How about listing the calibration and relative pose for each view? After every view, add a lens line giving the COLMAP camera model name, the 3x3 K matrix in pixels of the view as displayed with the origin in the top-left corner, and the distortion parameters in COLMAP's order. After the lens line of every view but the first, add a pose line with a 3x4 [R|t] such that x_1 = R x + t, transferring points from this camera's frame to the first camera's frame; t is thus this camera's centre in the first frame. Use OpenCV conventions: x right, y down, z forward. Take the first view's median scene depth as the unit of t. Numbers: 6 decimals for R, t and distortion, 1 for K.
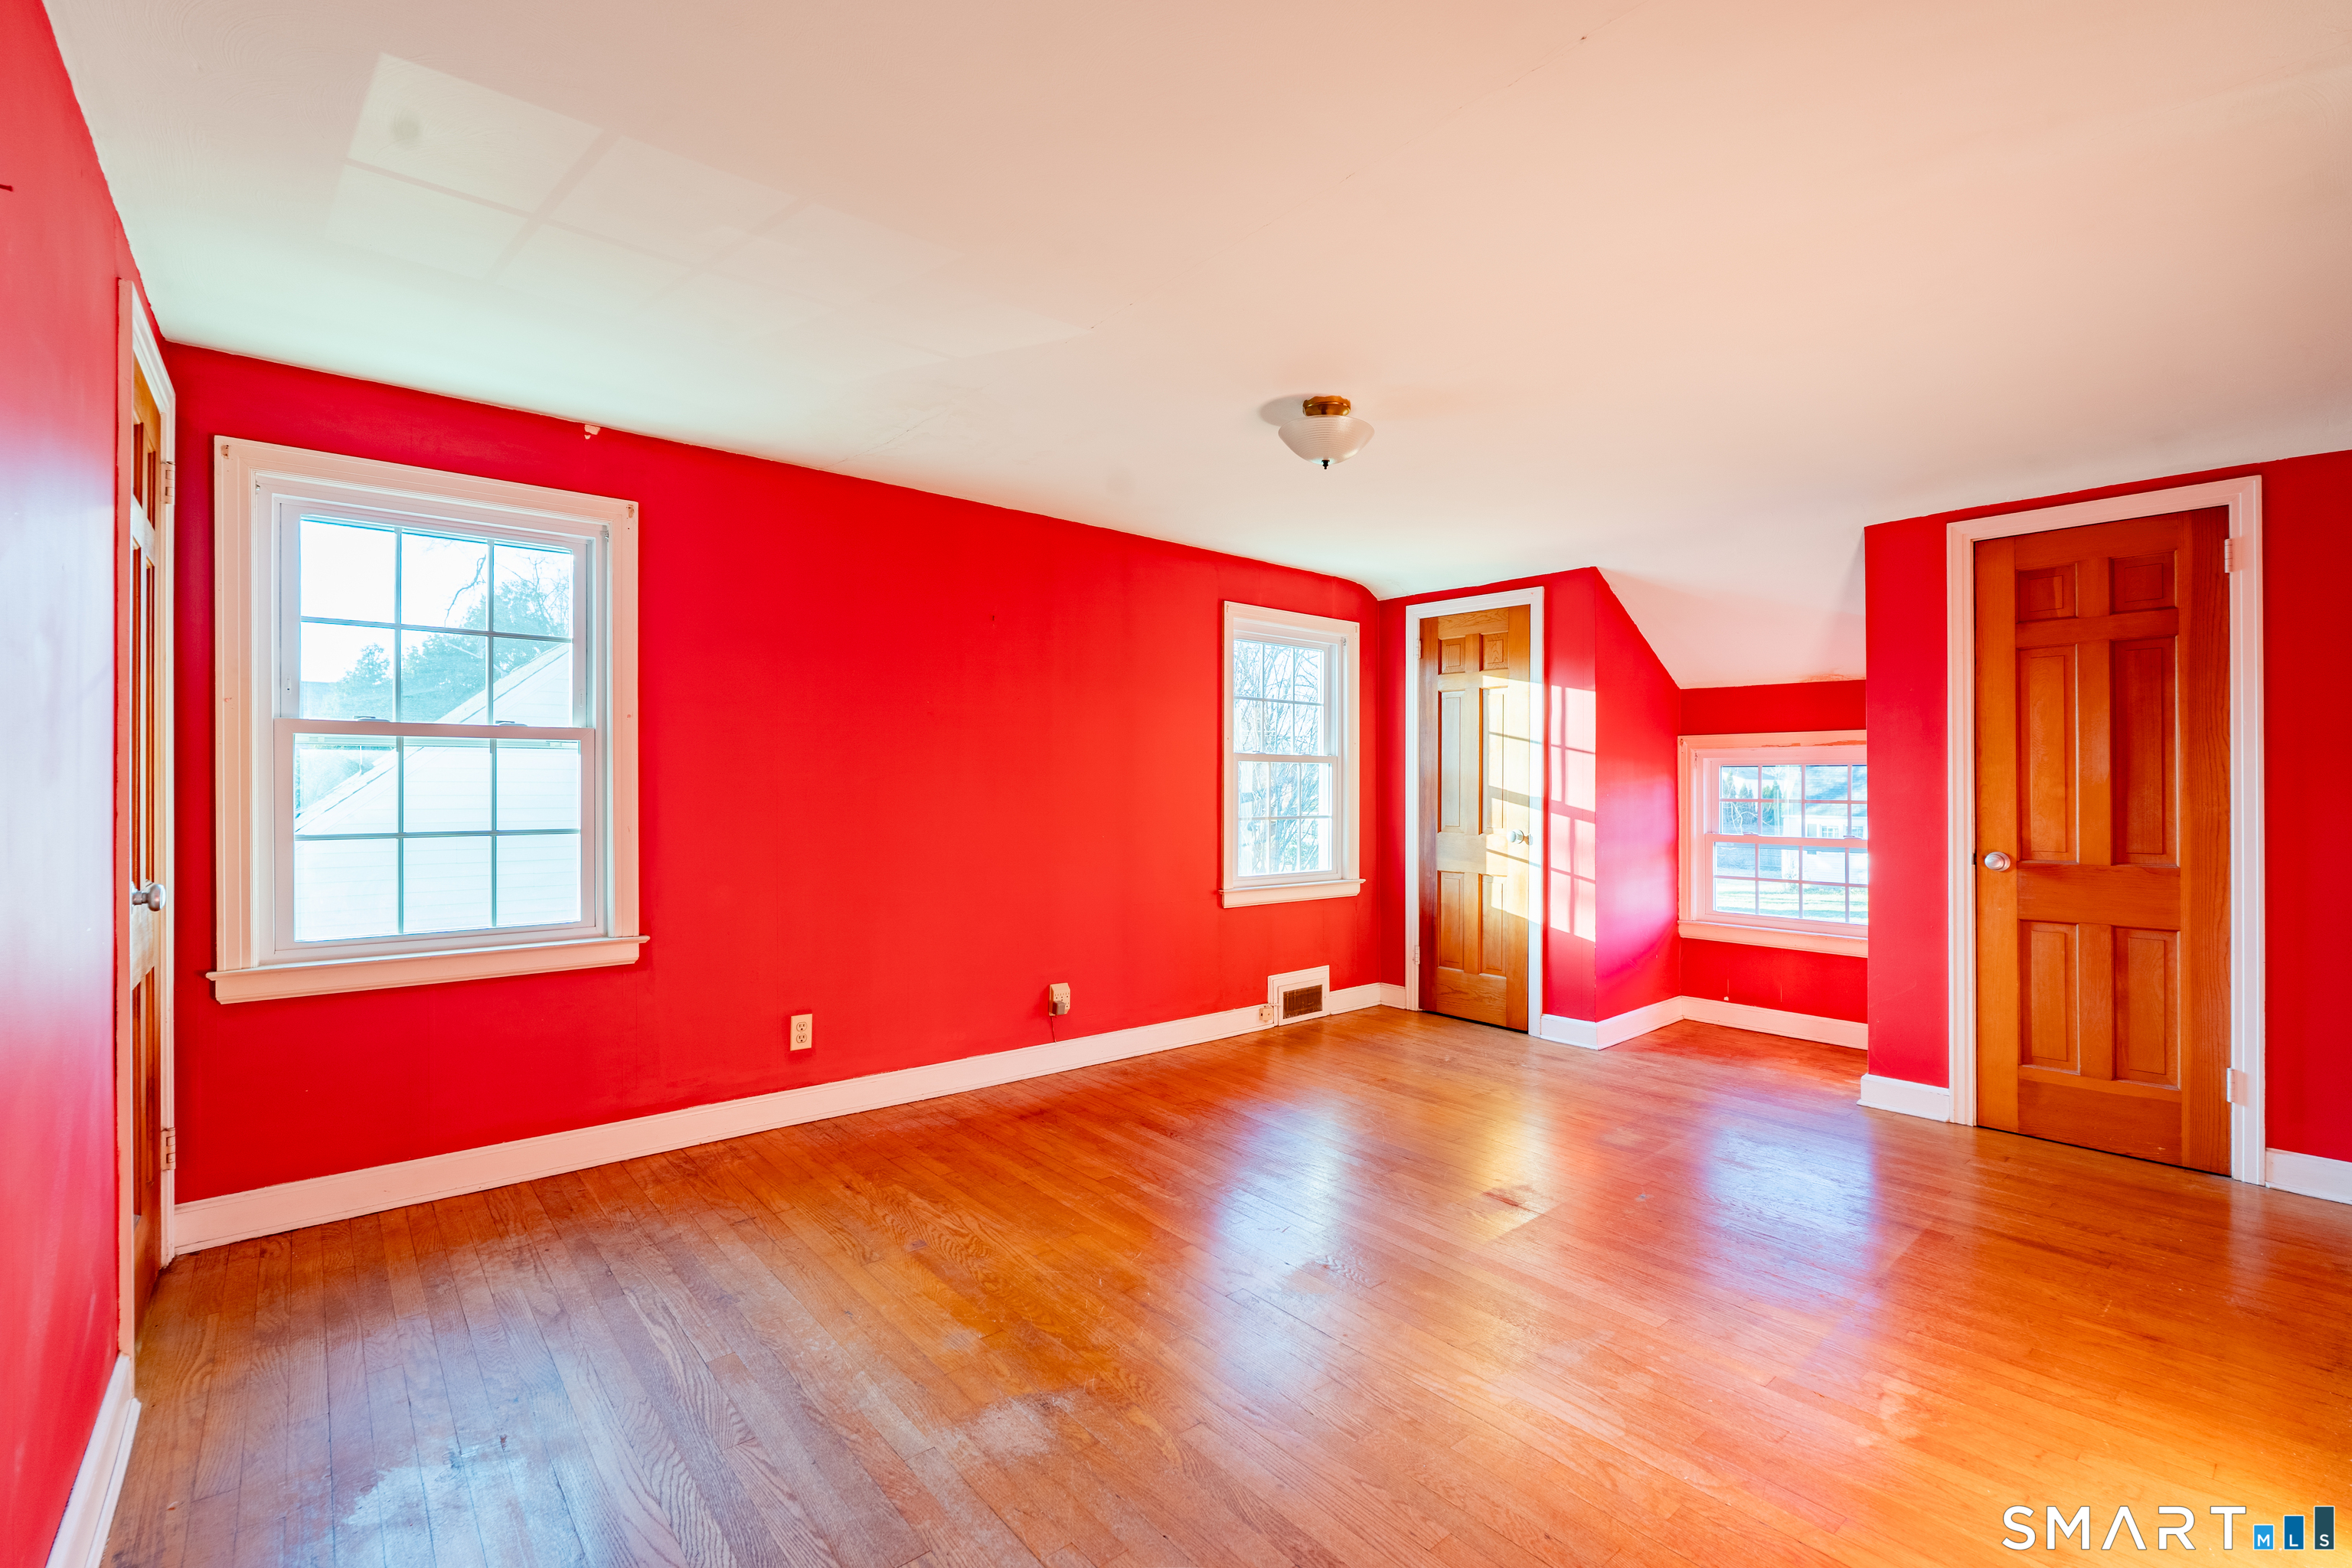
lens RADIAL K [[1055.0, 0, 1181.7], [0, 1055.0, 797.1], [0, 0, 1]] dist [-0.005899, 0.000445]
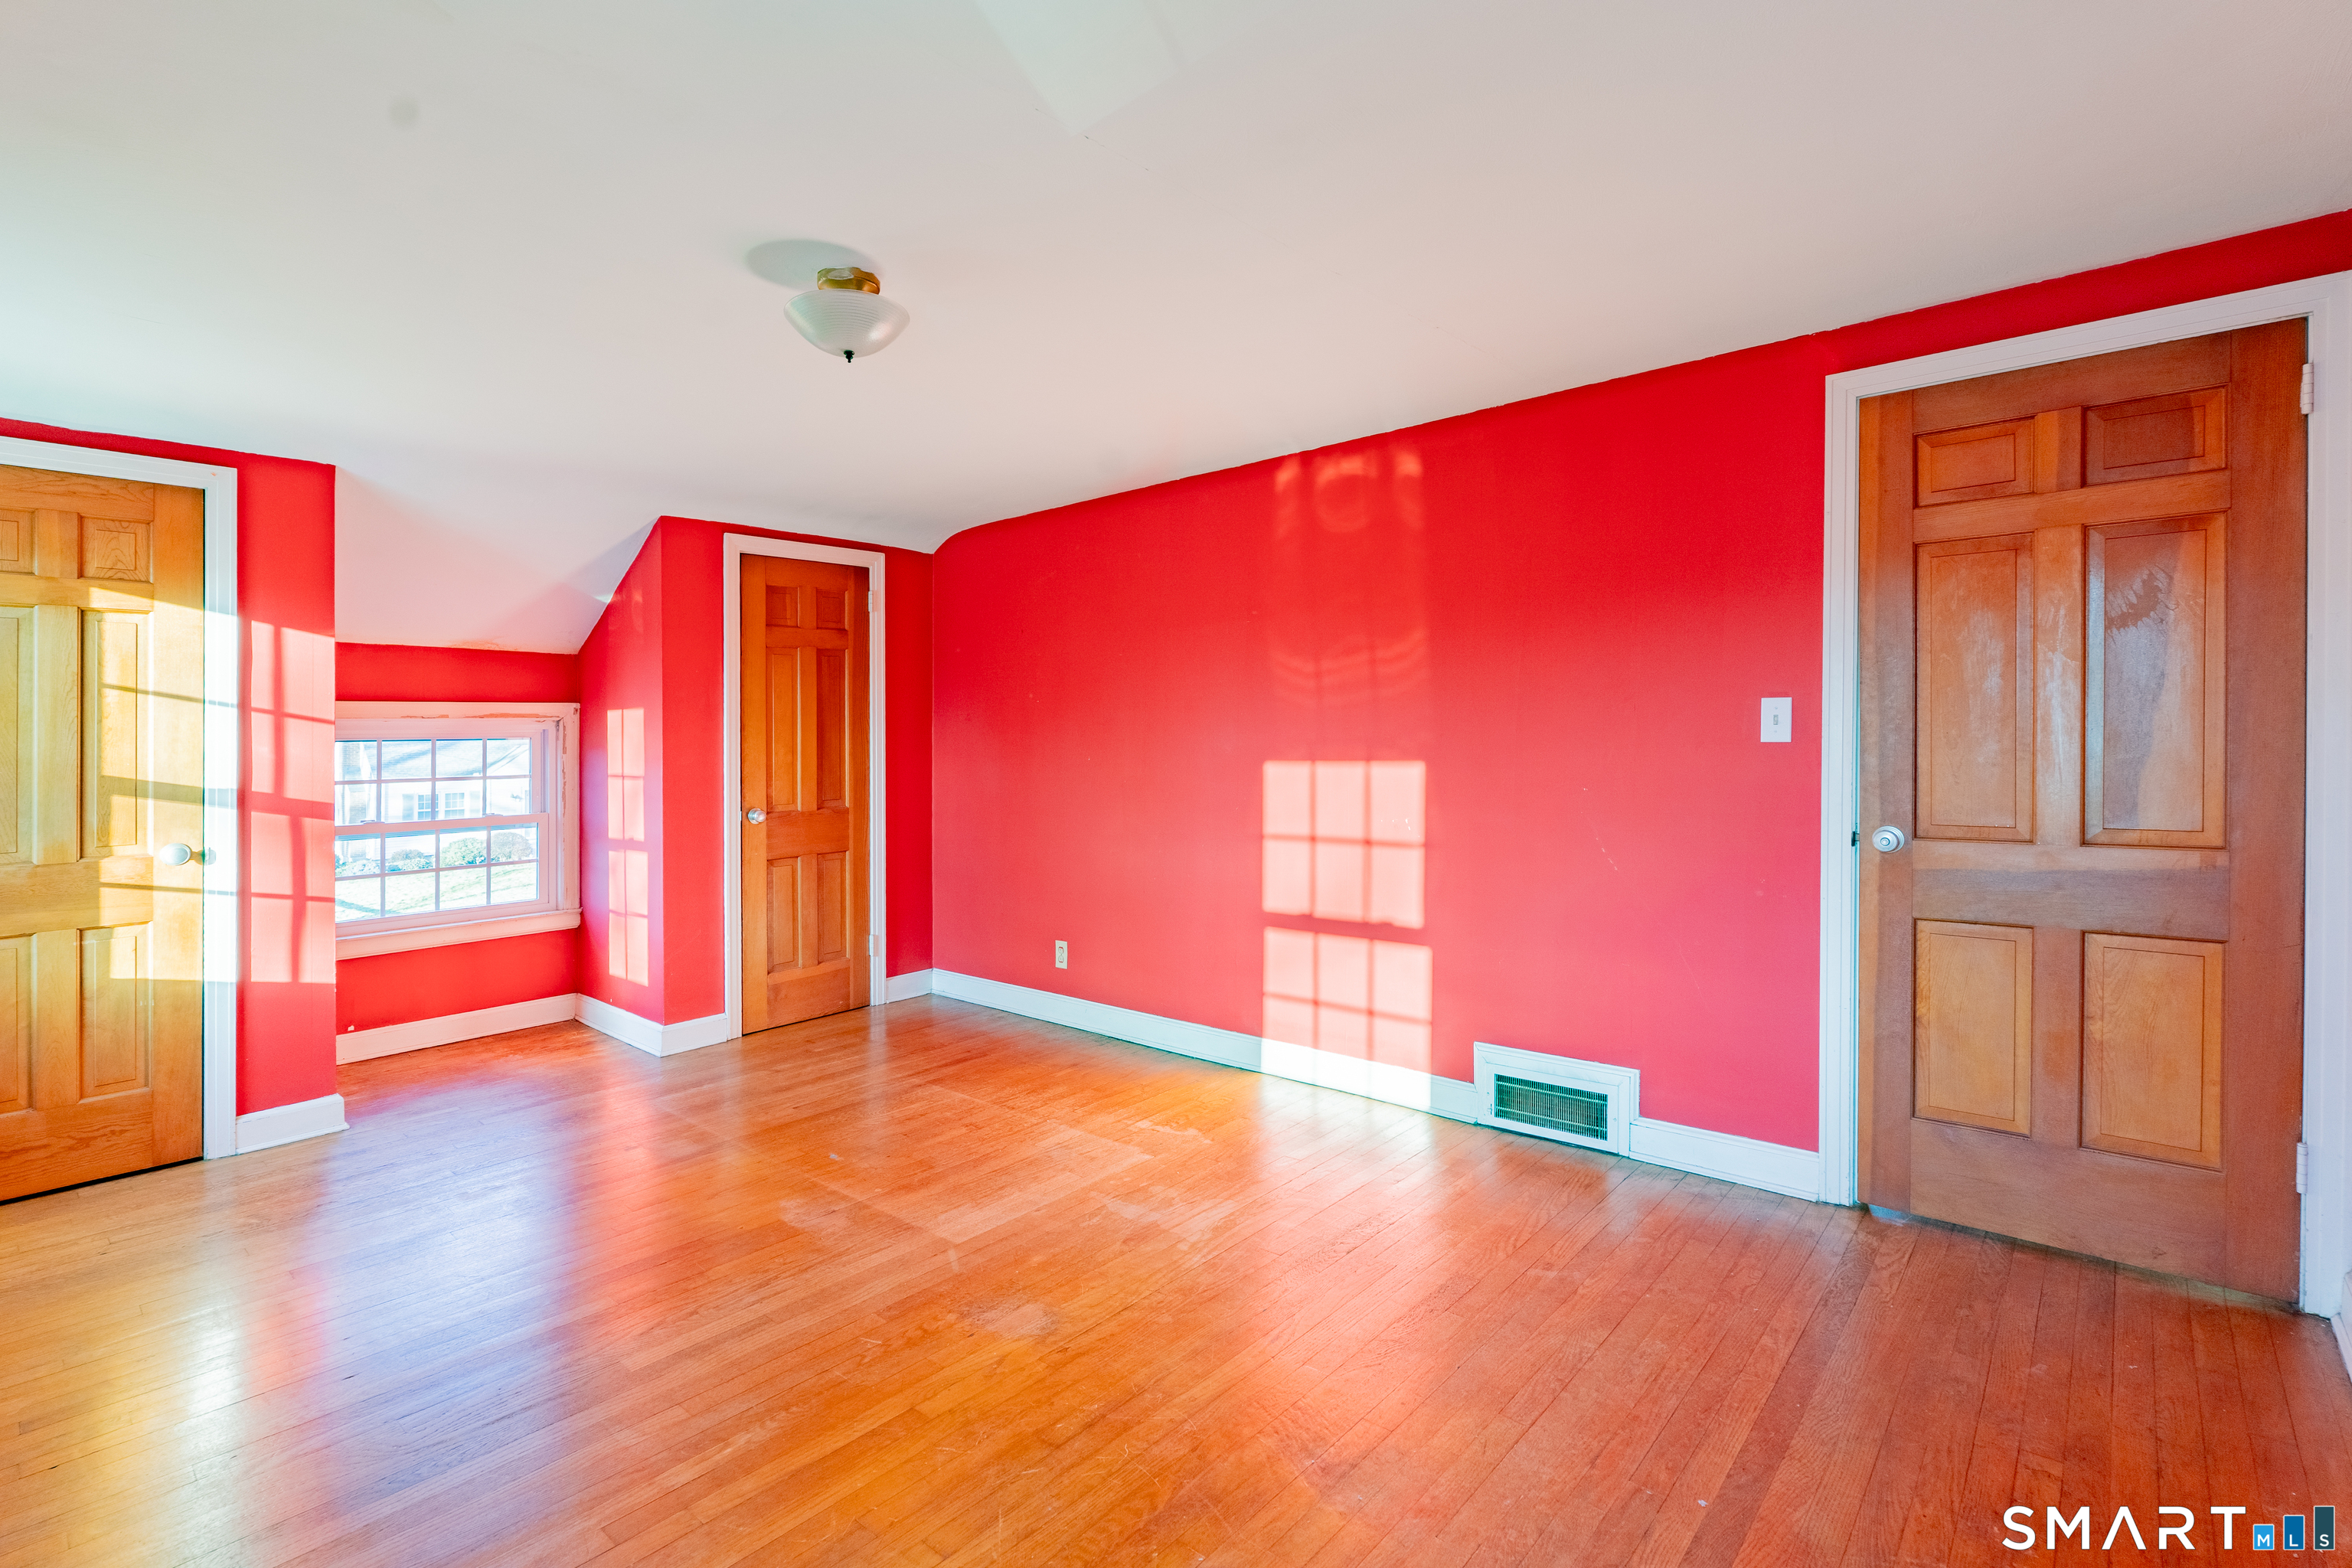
lens RADIAL K [[1081.2, 0, 1175.6], [0, 1081.2, 782.0], [0, 0, 1]] dist [-0.000254, 0.000133]
pose [[-0.154732, -0.041390, 0.987089, -0.558037], [0.031386, 0.998412, 0.046784, -0.022704], [-0.987458, 0.038219, -0.153187, 0.706085]]
